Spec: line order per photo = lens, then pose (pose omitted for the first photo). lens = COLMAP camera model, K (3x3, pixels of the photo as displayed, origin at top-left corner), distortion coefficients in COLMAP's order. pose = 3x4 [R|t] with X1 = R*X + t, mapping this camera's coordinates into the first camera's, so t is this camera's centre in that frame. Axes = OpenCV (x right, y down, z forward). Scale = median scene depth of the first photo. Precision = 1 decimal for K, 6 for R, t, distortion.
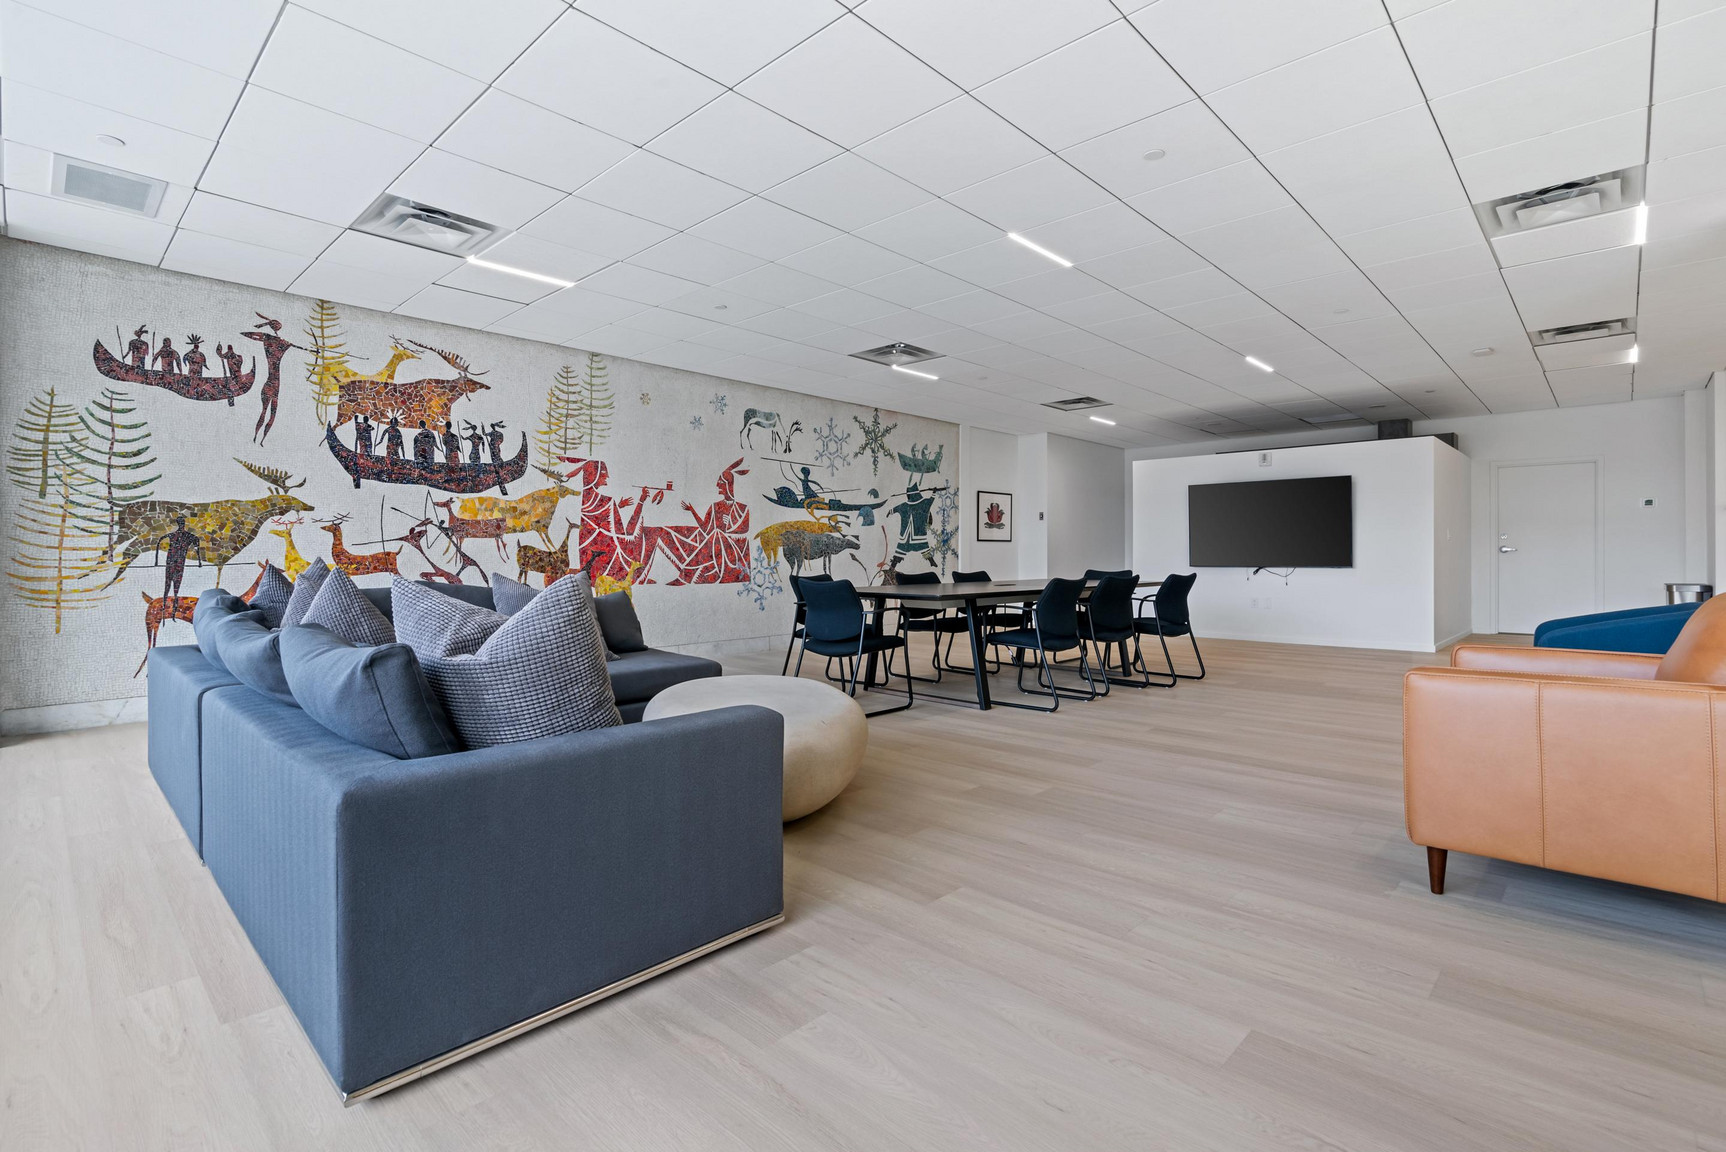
lens RADIAL K [[806.0, 0, 875.9], [0, 806.0, 560.7], [0, 0, 1]] dist [-0.012645, 0.000263]
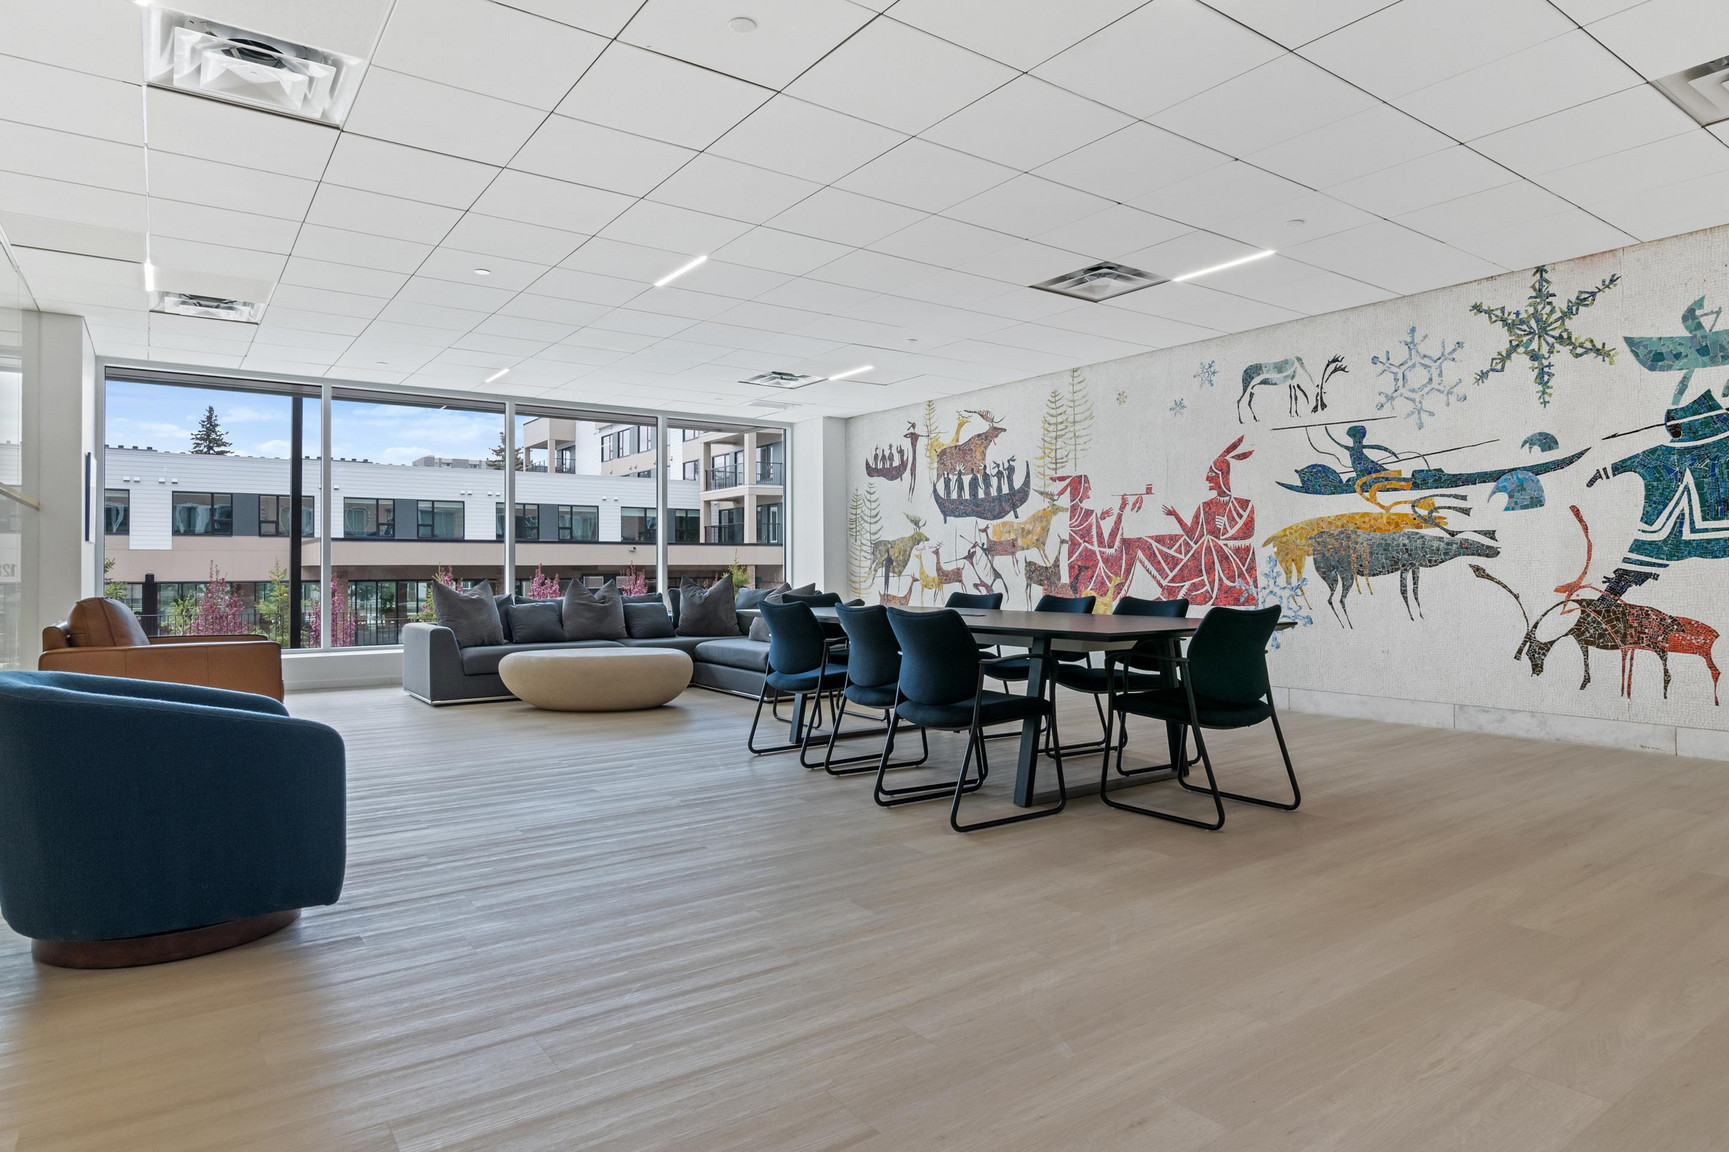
lens RADIAL K [[970.7, 0, 874.2], [0, 970.7, 551.8], [0, 0, 1]] dist [0.001015, 0.000855]
pose [[-0.177796, -0.016960, -0.983921, 0.810658], [-0.002175, 0.999856, -0.016841, -0.007589], [0.984065, -0.000854, -0.177807, 0.885102]]
